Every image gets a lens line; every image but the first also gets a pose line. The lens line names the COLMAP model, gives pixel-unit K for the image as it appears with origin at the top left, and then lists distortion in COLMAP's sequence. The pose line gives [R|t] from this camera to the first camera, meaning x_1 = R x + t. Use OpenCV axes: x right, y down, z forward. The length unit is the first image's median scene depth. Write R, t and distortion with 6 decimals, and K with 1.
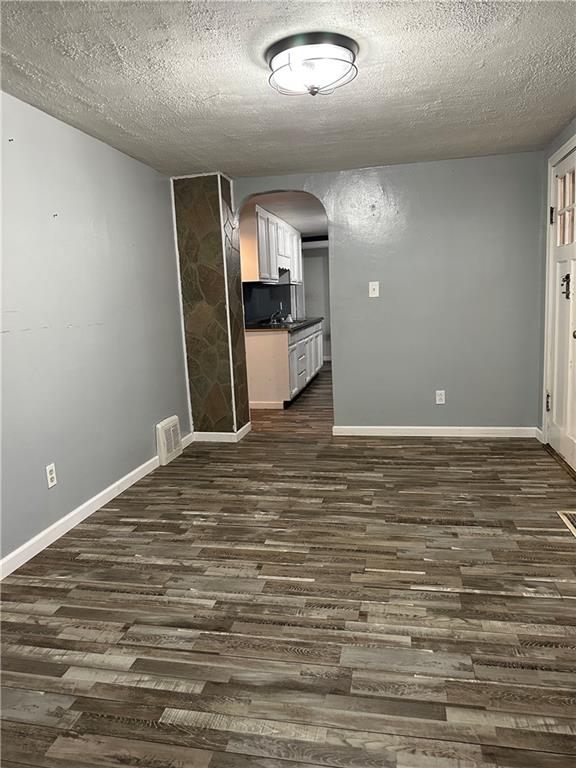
lens RADIAL K [[536.6, 0, 286.6], [0, 536.6, 386.2], [0, 0, 1]] dist [0.008438, 0.000198]
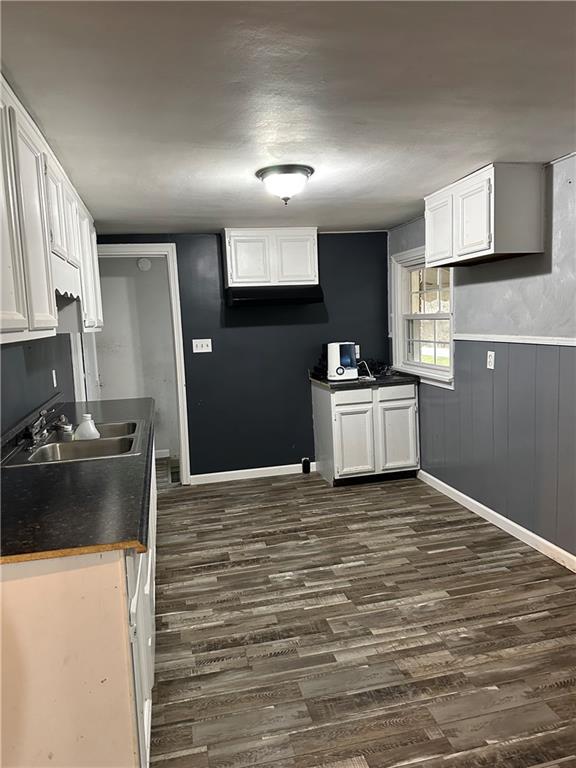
lens RADIAL K [[536.6, 0, 287.5], [0, 536.6, 383.5], [0, 0, 1]] dist [0.008438, 0.000198]
pose [[0.911202, -0.028197, 0.410994, -0.019226], [0.056004, 0.996872, -0.055772, -0.122847], [-0.408136, 0.073837, 0.909930, 0.581489]]
